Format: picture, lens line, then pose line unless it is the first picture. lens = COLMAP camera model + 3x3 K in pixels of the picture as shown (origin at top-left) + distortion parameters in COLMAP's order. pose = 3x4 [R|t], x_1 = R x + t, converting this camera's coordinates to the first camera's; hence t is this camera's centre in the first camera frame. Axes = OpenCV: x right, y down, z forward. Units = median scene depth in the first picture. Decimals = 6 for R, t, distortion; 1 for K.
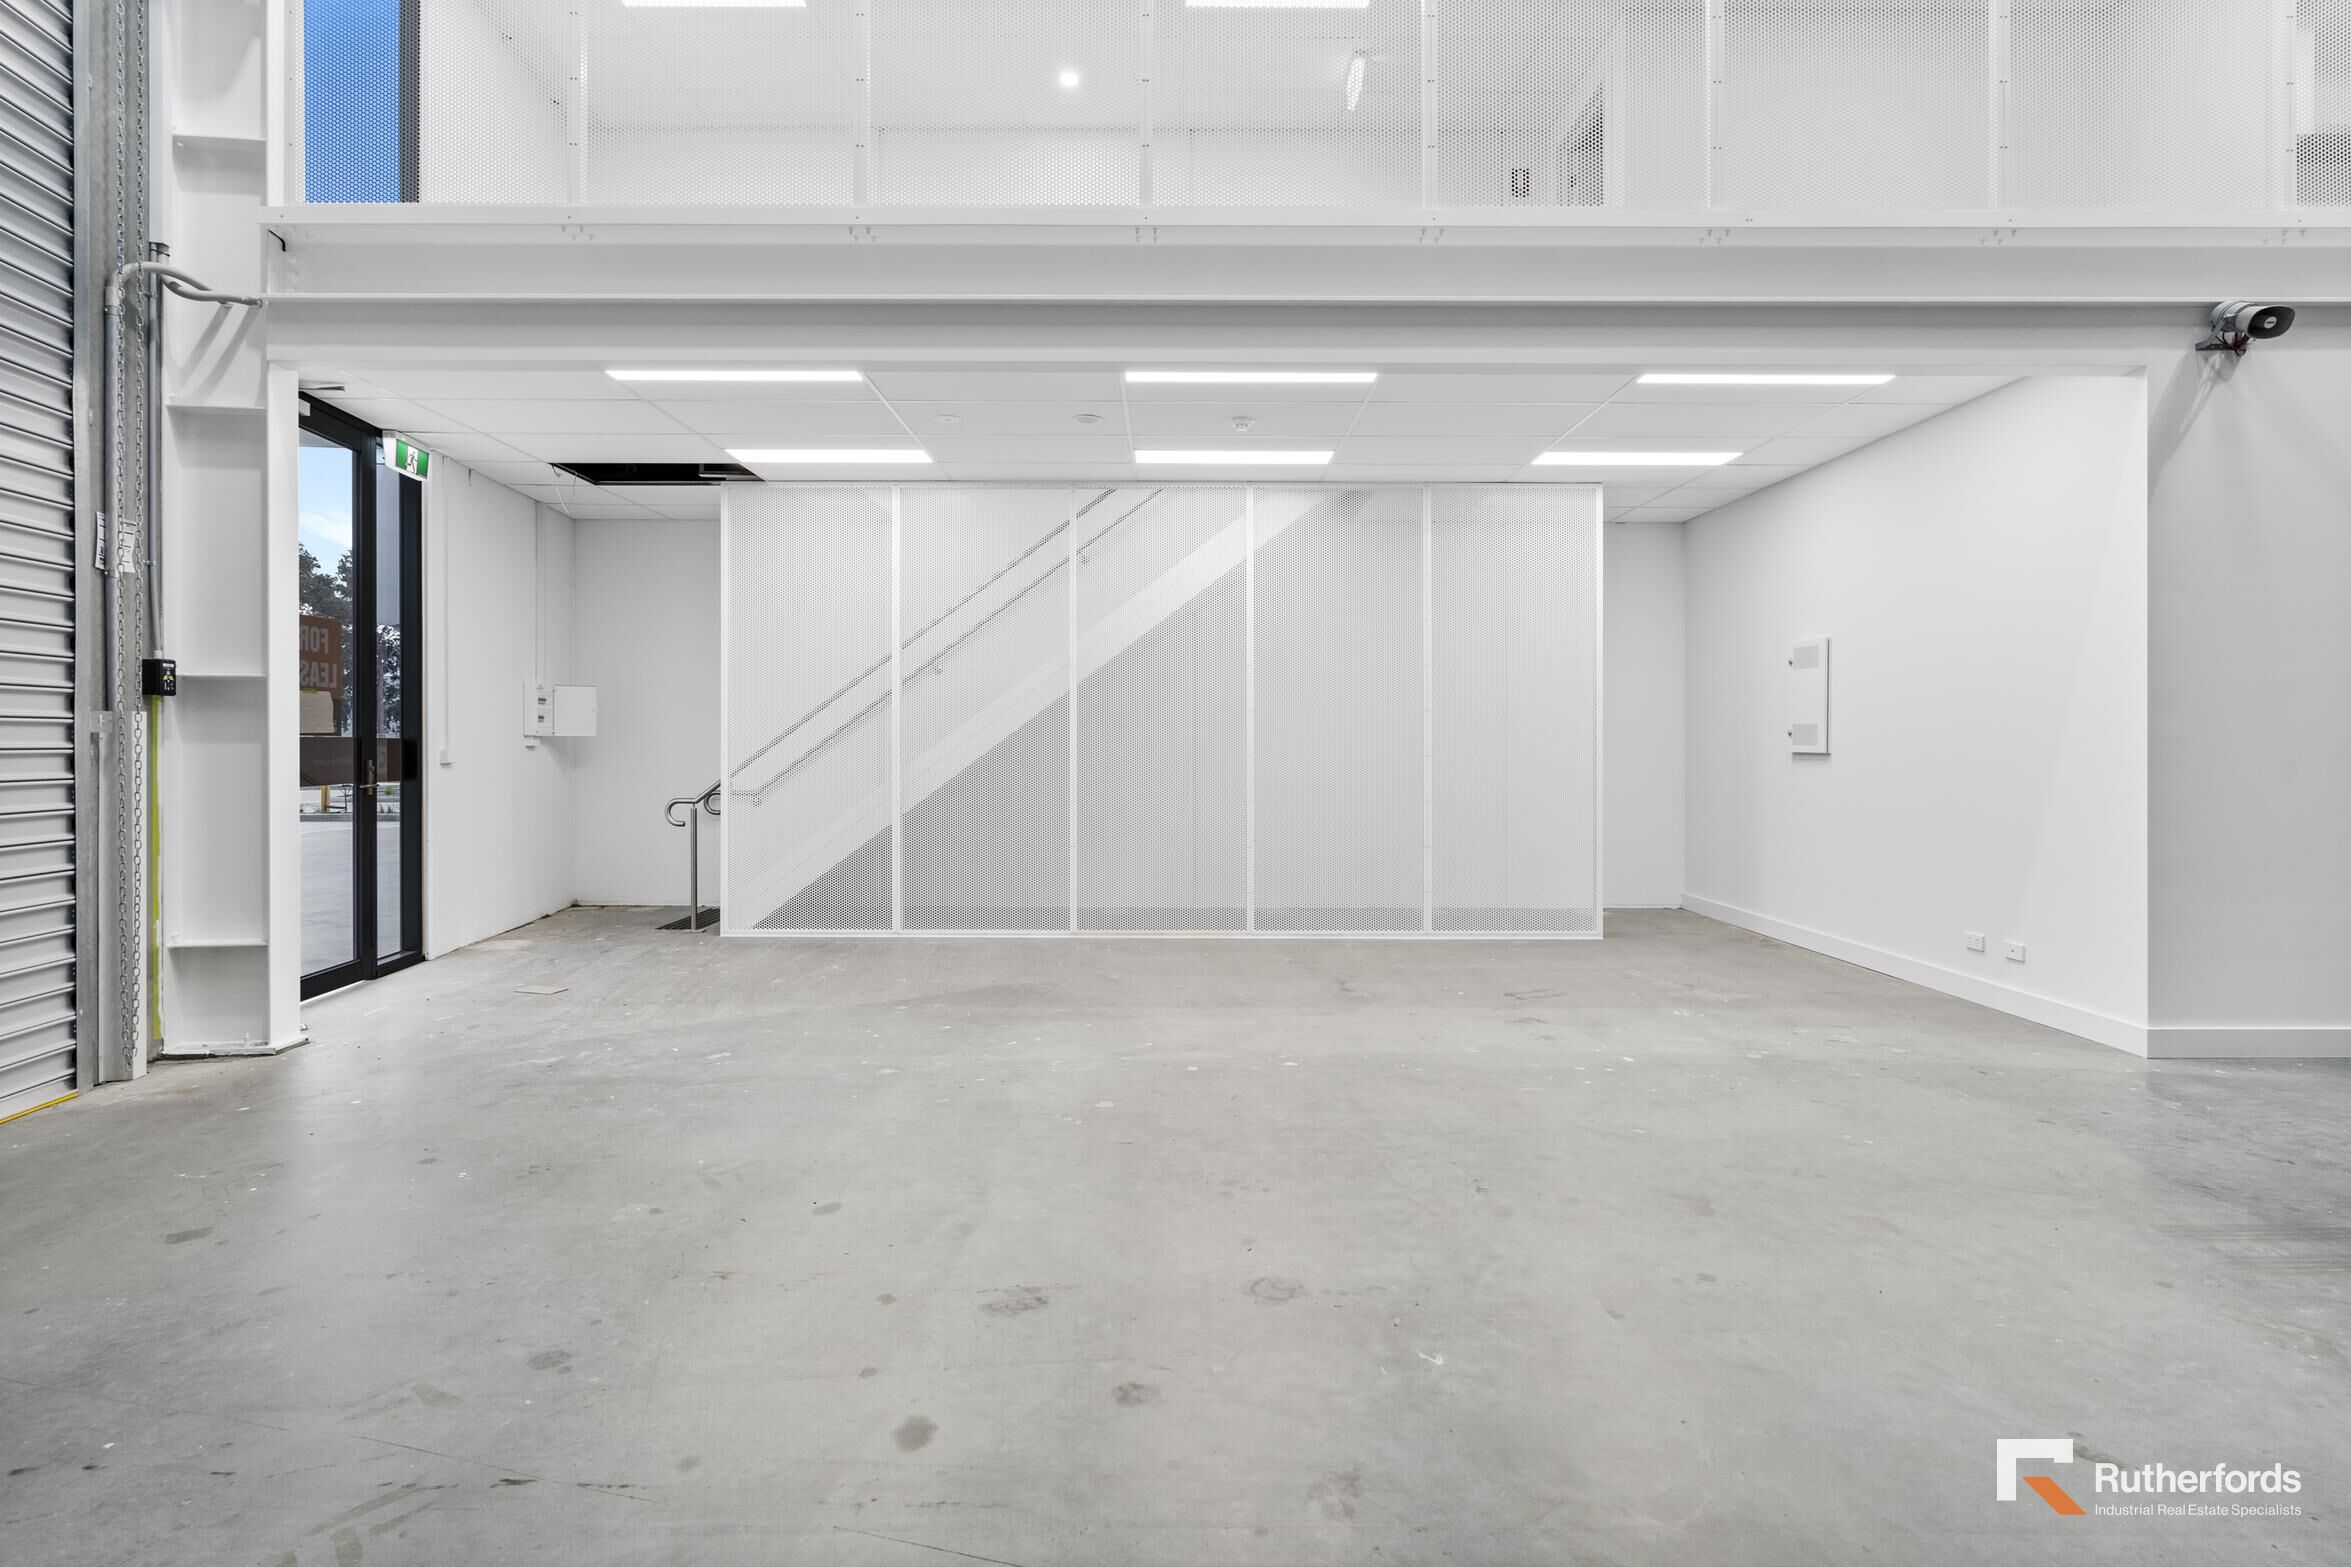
lens RADIAL K [[1081.7, 0, 1194.2], [0, 1081.7, 752.7], [0, 0, 1]] dist [-0.002826, 0.001273]
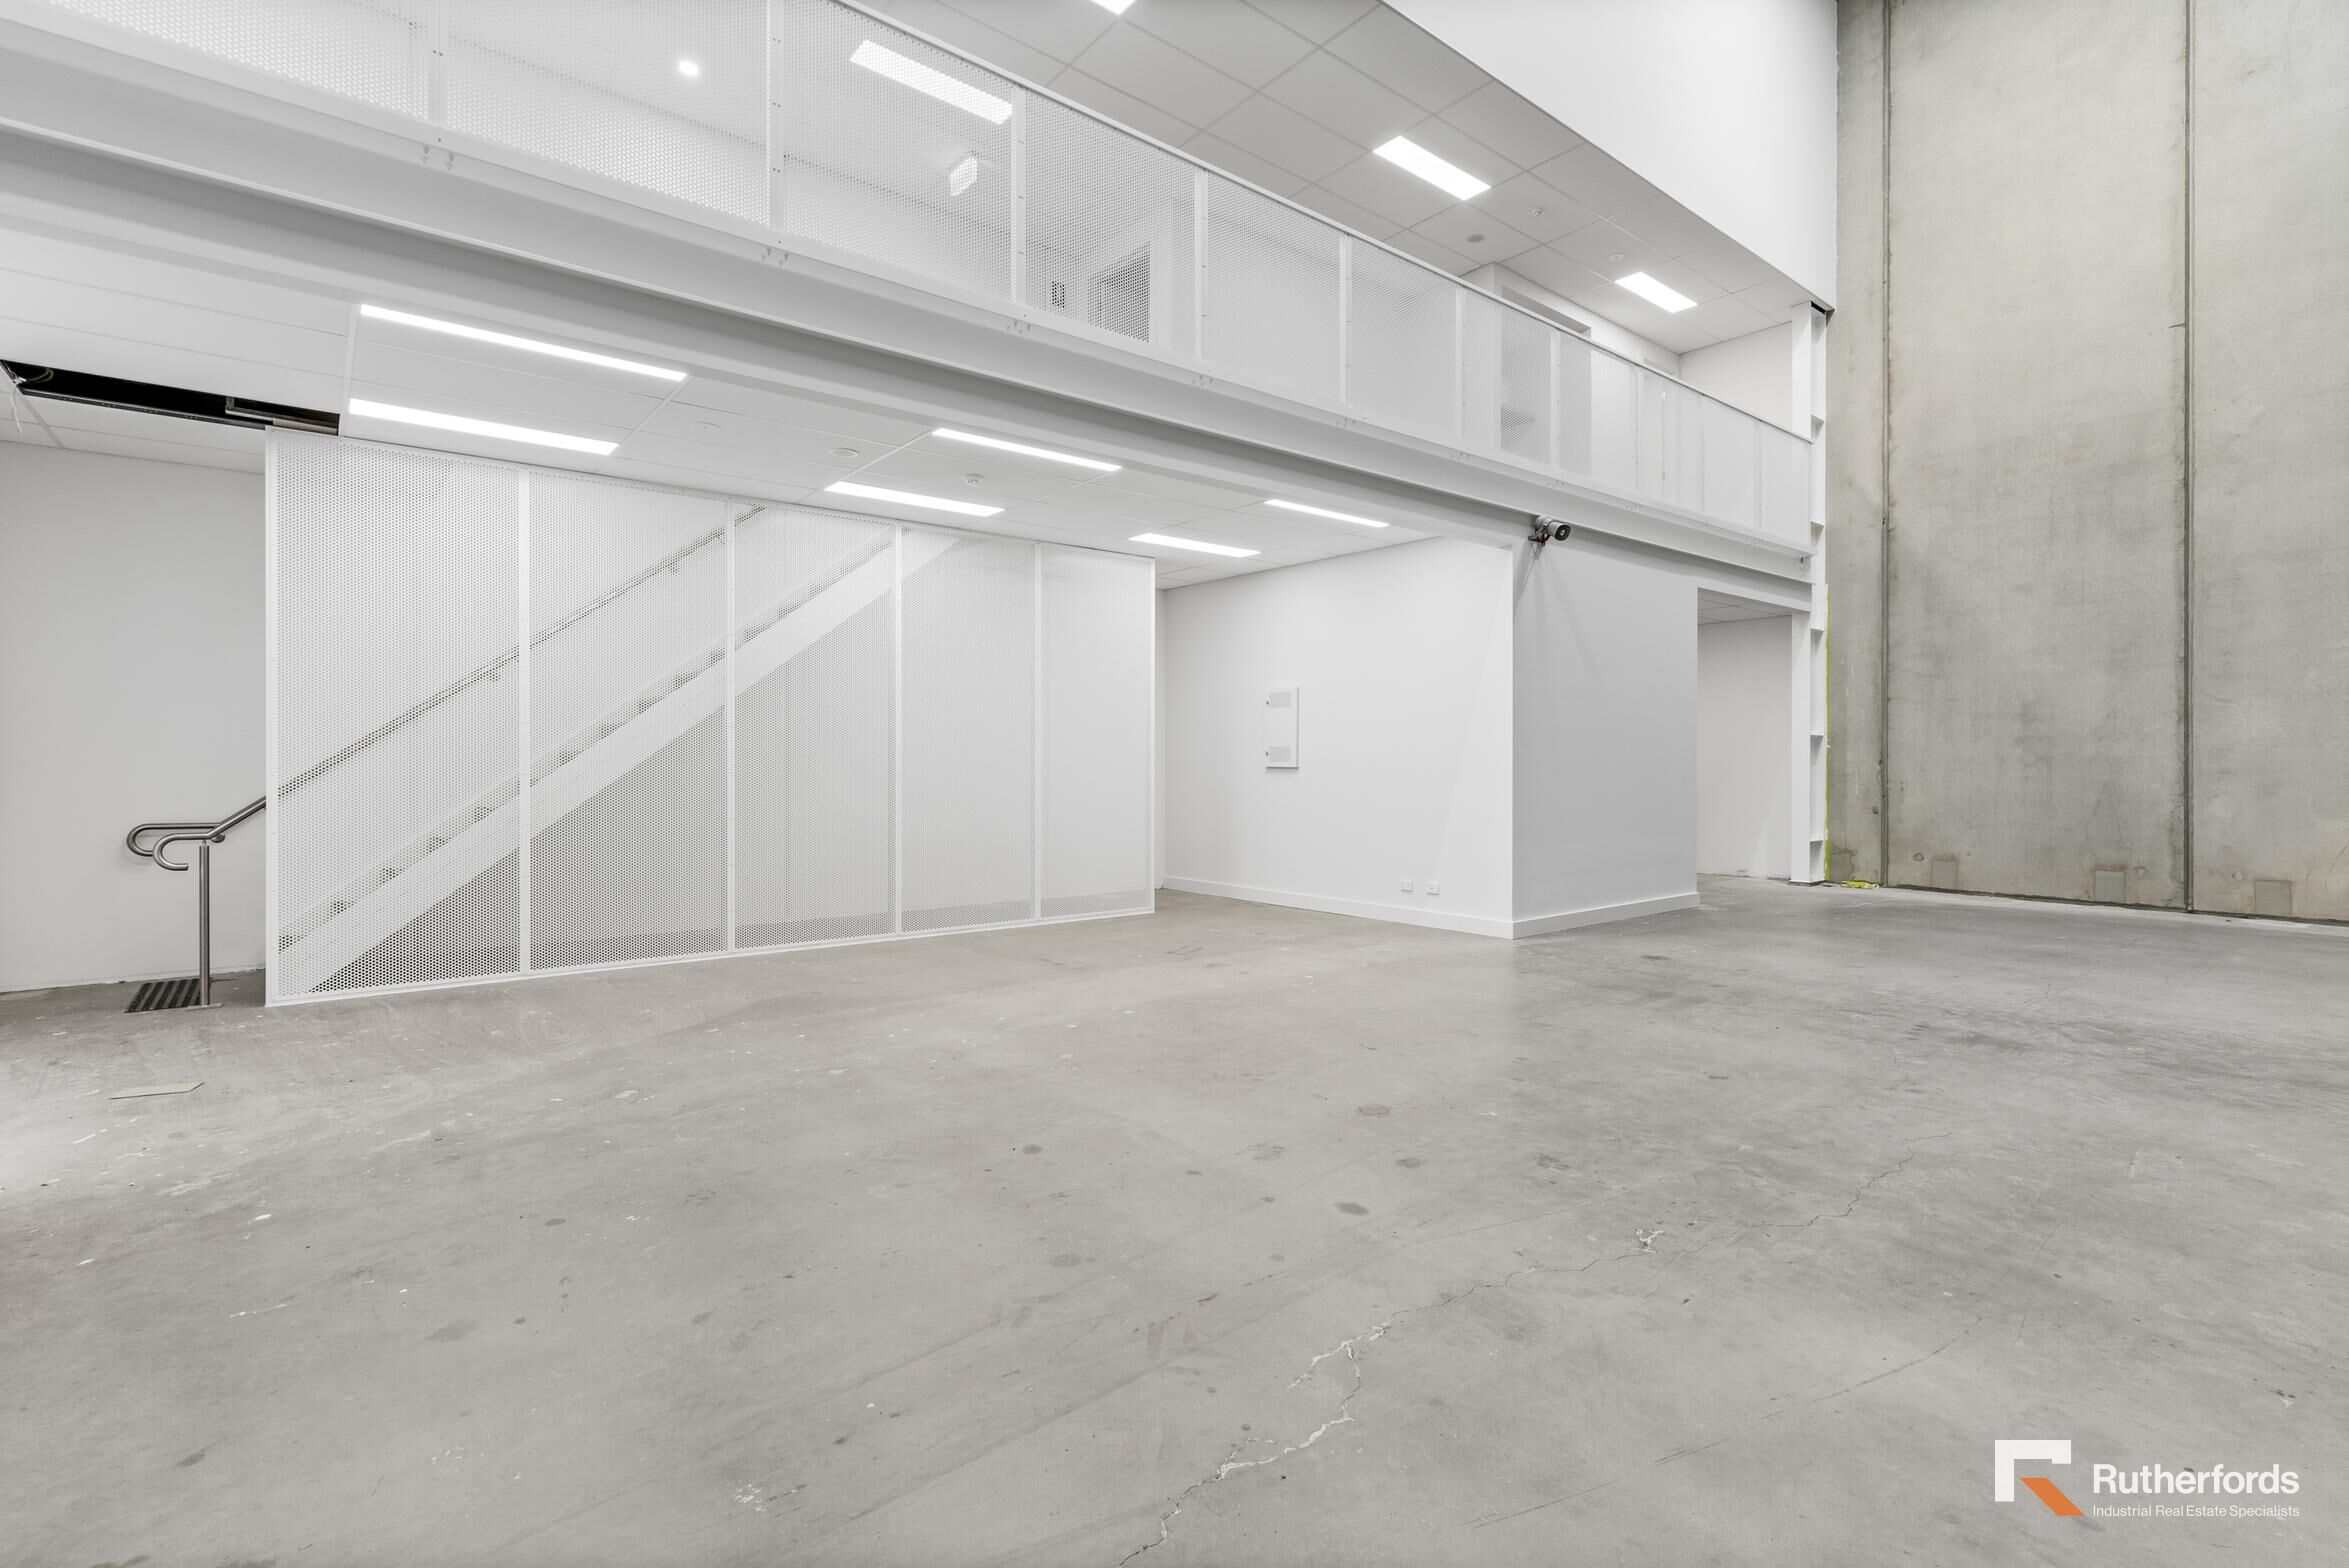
lens RADIAL K [[1080.8, 0, 1148.6], [0, 1080.8, 770.1], [0, 0, 1]] dist [-0.002826, 0.001273]
pose [[0.784417, -0.005586, 0.620209, -0.431675], [0.005994, 0.999981, 0.001426, 0.001252], [-0.620205, 0.002599, 0.784436, -0.007057]]
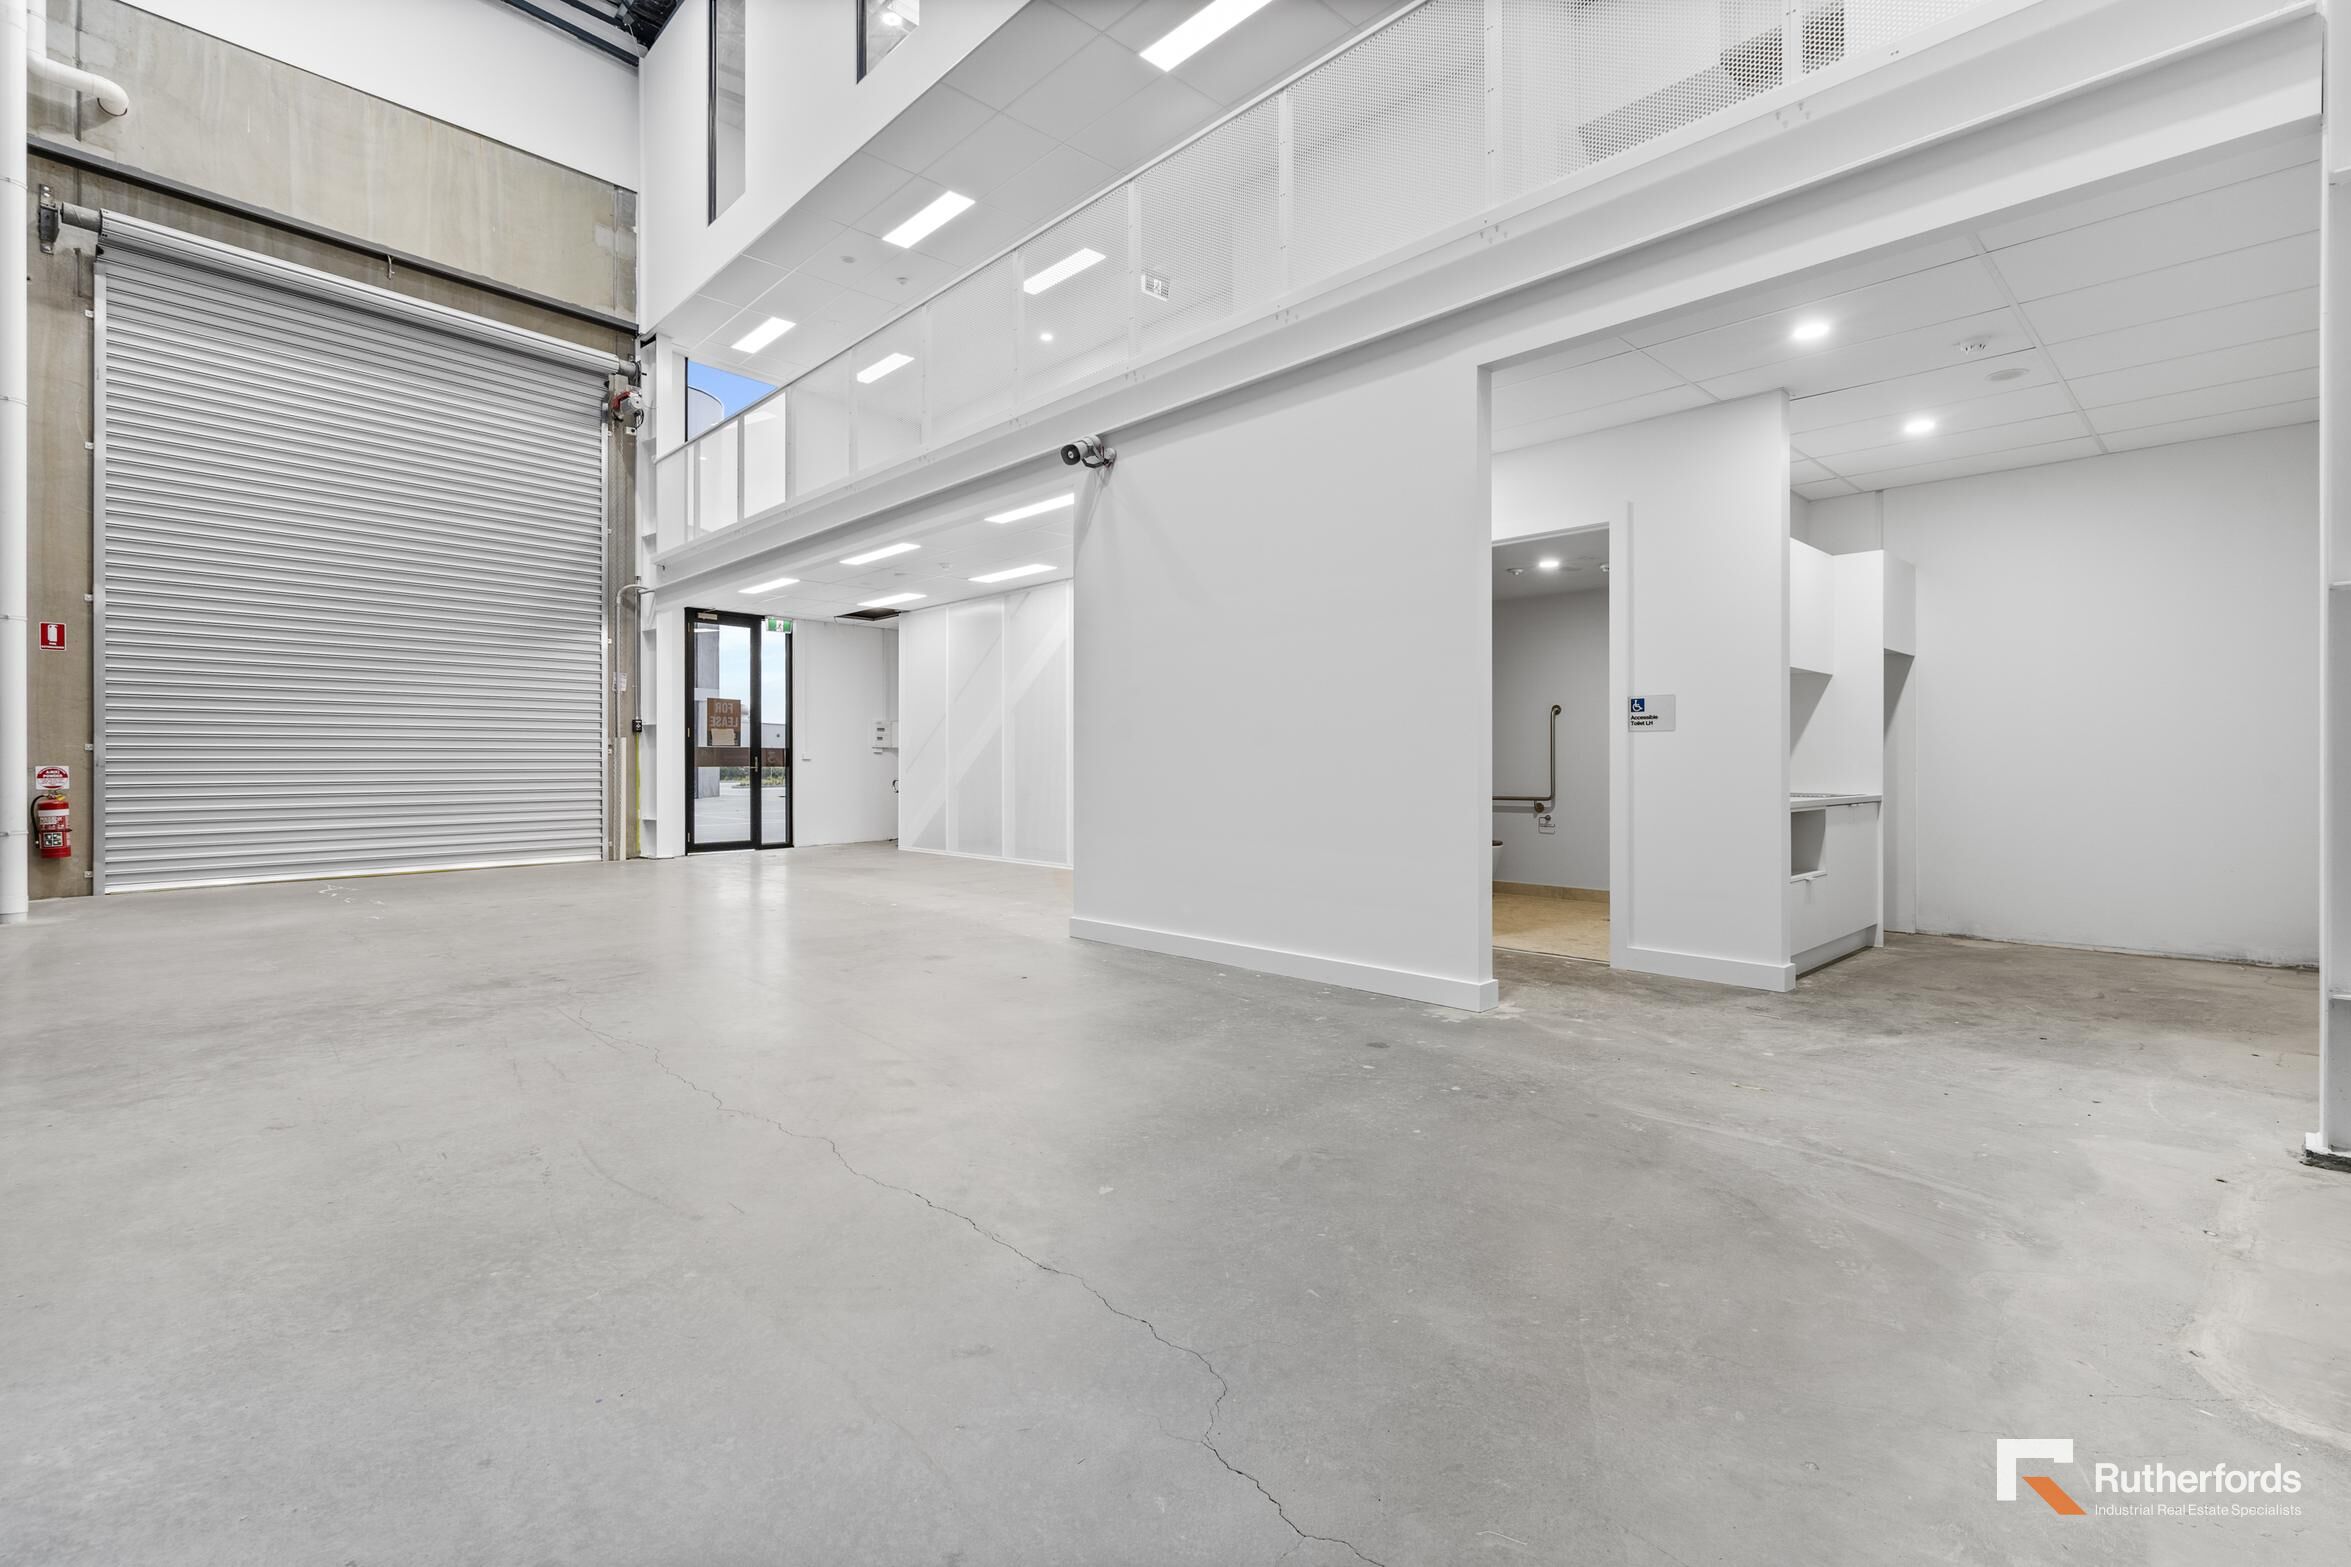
lens RADIAL K [[1081.7, 0, 1194.1], [0, 1081.7, 773.4], [0, 0, 1]] dist [-0.002826, 0.001273]
pose [[0.697755, 0.001416, -0.716335, 1.348014], [-0.000894, 0.999999, 0.001106, 0.033213], [0.716336, -0.000131, 0.697756, 0.028922]]
